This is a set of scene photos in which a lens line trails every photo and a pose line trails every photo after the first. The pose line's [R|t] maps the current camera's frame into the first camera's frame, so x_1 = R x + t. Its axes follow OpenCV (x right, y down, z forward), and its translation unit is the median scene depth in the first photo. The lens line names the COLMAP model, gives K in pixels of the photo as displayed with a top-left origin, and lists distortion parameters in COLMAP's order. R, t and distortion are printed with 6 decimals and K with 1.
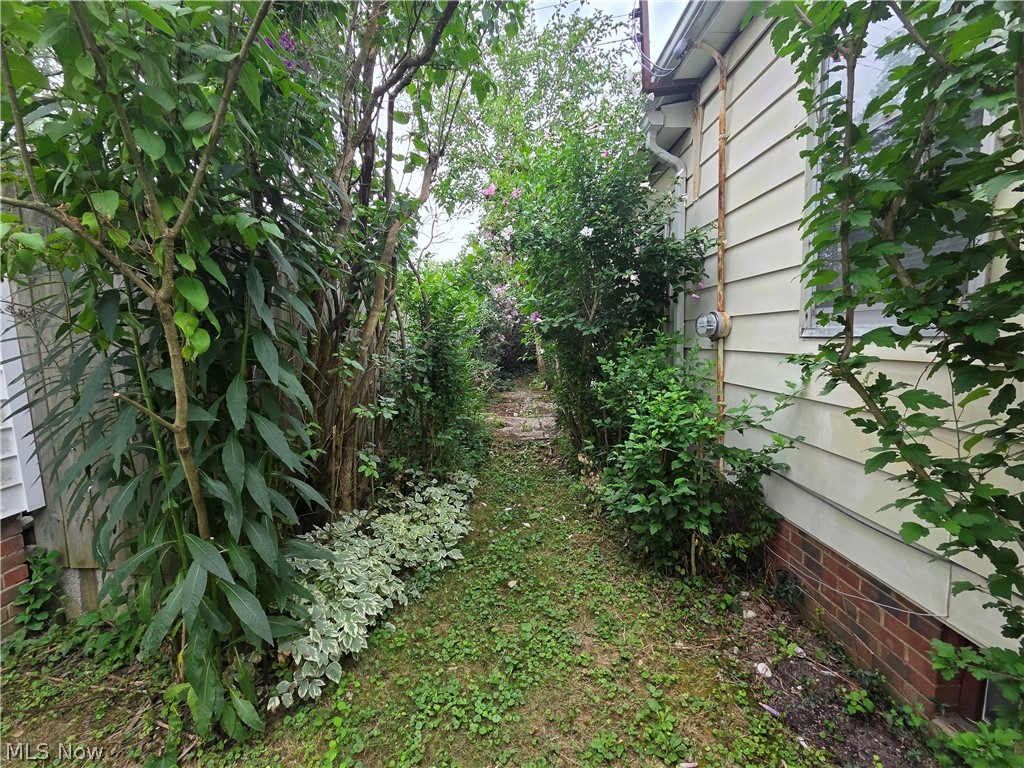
lens RADIAL K [[422.7, 0, 510.3], [0, 422.7, 383.5], [0, 0, 1]] dist [0.006416, -0.000414]
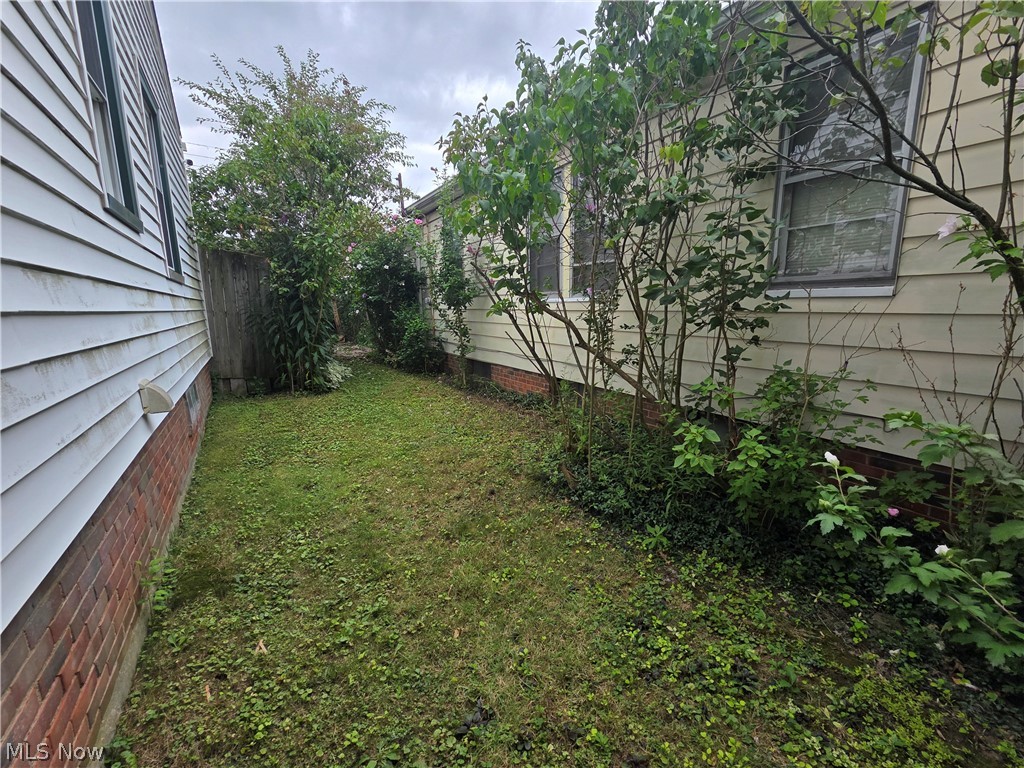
lens RADIAL K [[422.7, 0, 510.3], [0, 422.7, 383.5], [0, 0, 1]] dist [0.006416, -0.000414]
pose [[0.854590, -0.077057, 0.513554, -0.630613], [0.045122, 0.996208, 0.074391, 0.254690], [-0.517339, -0.040401, 0.854826, -1.910464]]
